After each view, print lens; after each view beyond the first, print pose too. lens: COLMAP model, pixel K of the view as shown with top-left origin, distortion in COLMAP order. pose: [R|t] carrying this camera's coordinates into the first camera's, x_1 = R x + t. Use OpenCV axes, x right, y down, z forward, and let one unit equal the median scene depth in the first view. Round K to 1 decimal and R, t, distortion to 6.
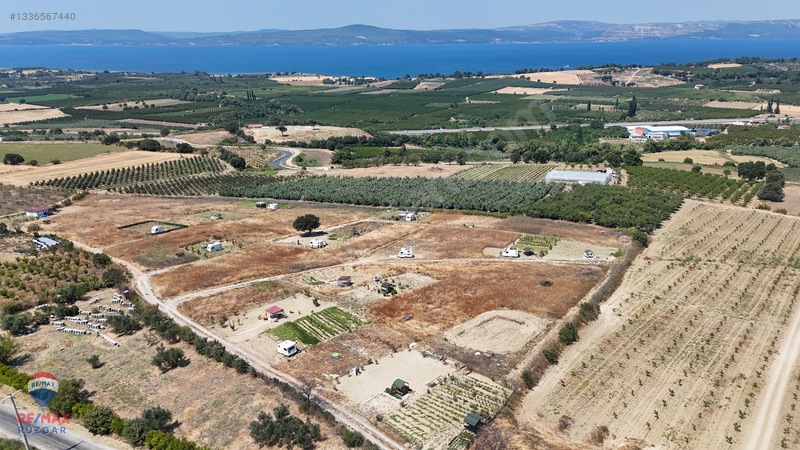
lens RADIAL K [[589.0, 0, 401.4], [0, 589.0, 225.1], [0, 0, 1]] dist [0.071721, -0.068615]
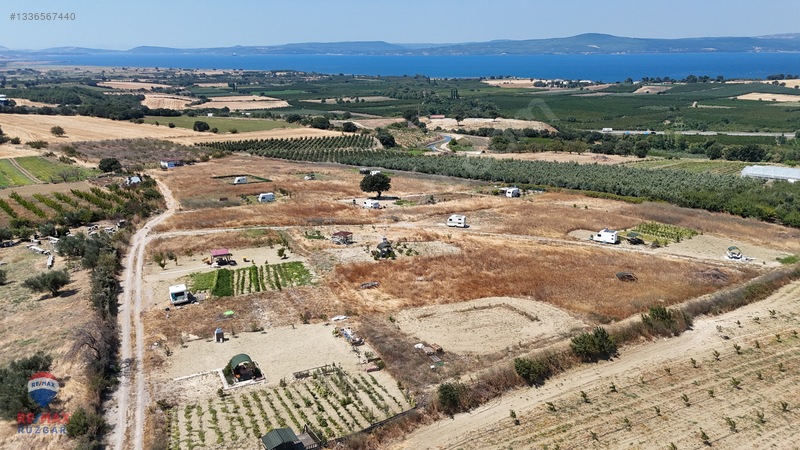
lens RADIAL K [[589.0, 0, 401.4], [0, 589.0, 225.1], [0, 0, 1]] dist [0.071721, -0.068615]
pose [[0.932820, 0.105952, -0.344415, 0.057927], [-0.111948, 0.993711, 0.002491, 0.016812], [0.342512, 0.036233, 0.938814, 0.074913]]
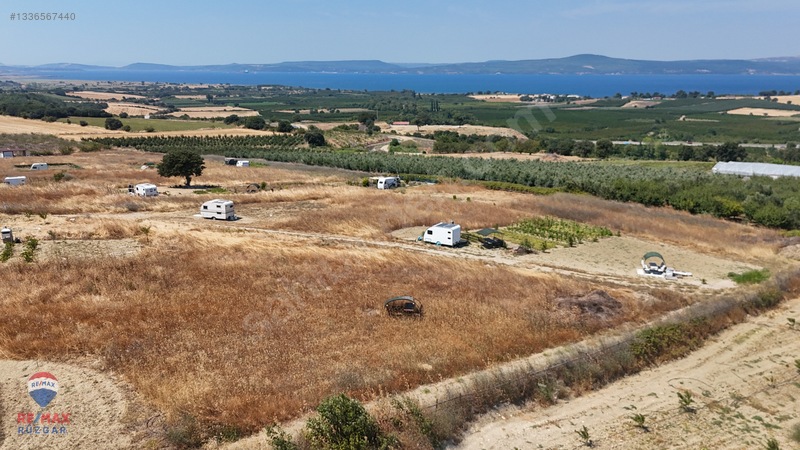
lens RADIAL K [[592.9, 0, 401.6], [0, 592.9, 225.8], [0, 0, 1]] dist [0.062967, -0.064448]
pose [[0.934155, 0.102896, -0.341711, 0.086232], [-0.120097, 0.992324, -0.029507, 0.016079], [0.336052, 0.068603, 0.939342, 0.175271]]
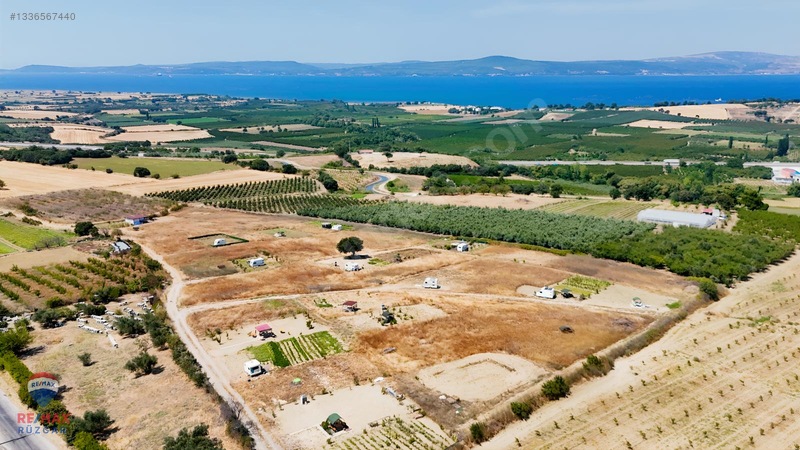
lens RADIAL K [[592.9, 0, 401.6], [0, 592.9, 225.8], [0, 0, 1]] dist [0.062967, -0.064448]
pose [[0.974799, 0.063641, -0.213813, 0.045820], [-0.073904, 0.996449, -0.040347, -0.000978], [0.210486, 0.055132, 0.976041, 0.013551]]
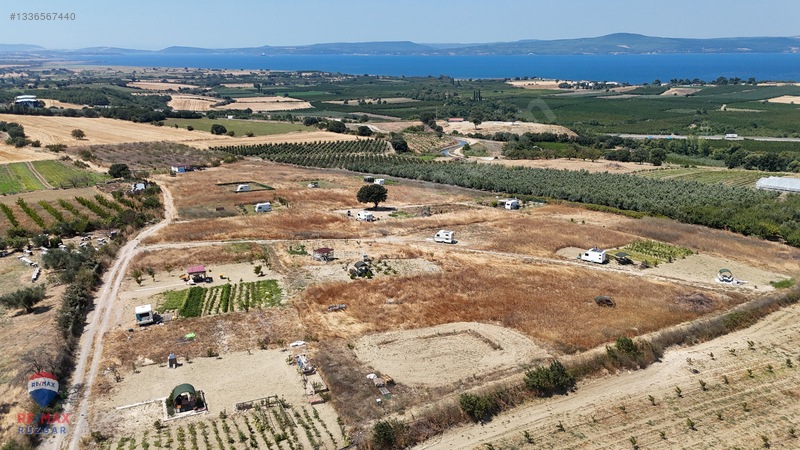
lens RADIAL K [[589.0, 0, 401.4], [0, 589.0, 225.1], [0, 0, 1]] dist [0.071721, -0.068615]
pose [[0.916142, 0.117941, -0.383111, 0.069526], [-0.124531, 0.992186, 0.007652, 0.009680], [0.381020, 0.040699, 0.923670, 0.080938]]
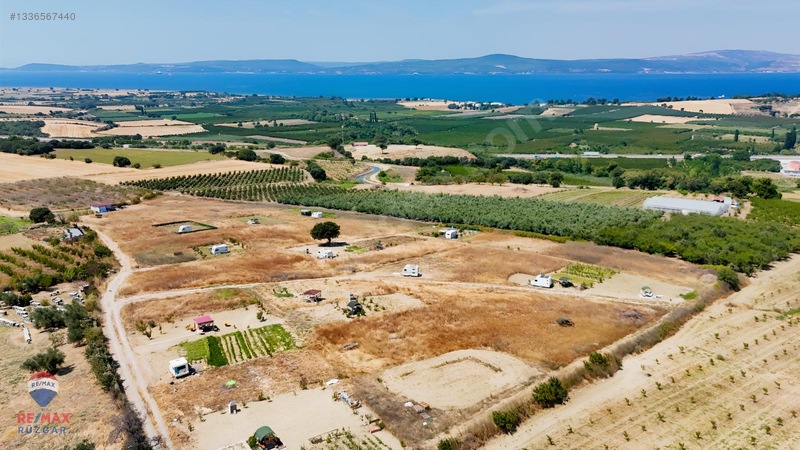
lens RADIAL K [[592.9, 0, 401.6], [0, 592.9, 225.8], [0, 0, 1]] dist [0.062967, -0.064448]
pose [[0.974317, 0.064460, -0.215759, 0.049117], [-0.074510, 0.996466, -0.038766, 0.004873], [0.212498, 0.053847, 0.975677, 0.049616]]
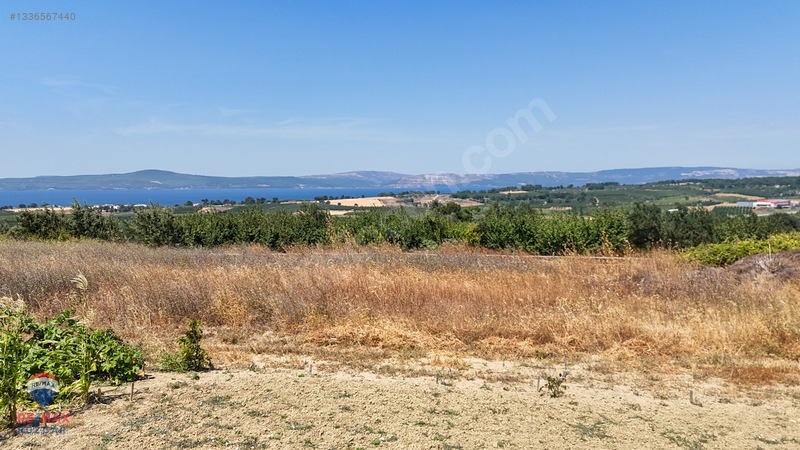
lens RADIAL K [[592.9, 0, 401.6], [0, 592.9, 225.8], [0, 0, 1]] dist [0.062967, -0.064448]
pose [[0.950410, -0.018663, 0.310439, 0.086629], [0.092635, 0.969877, -0.225295, 0.008822], [-0.296883, 0.242880, 0.923509, 0.302808]]
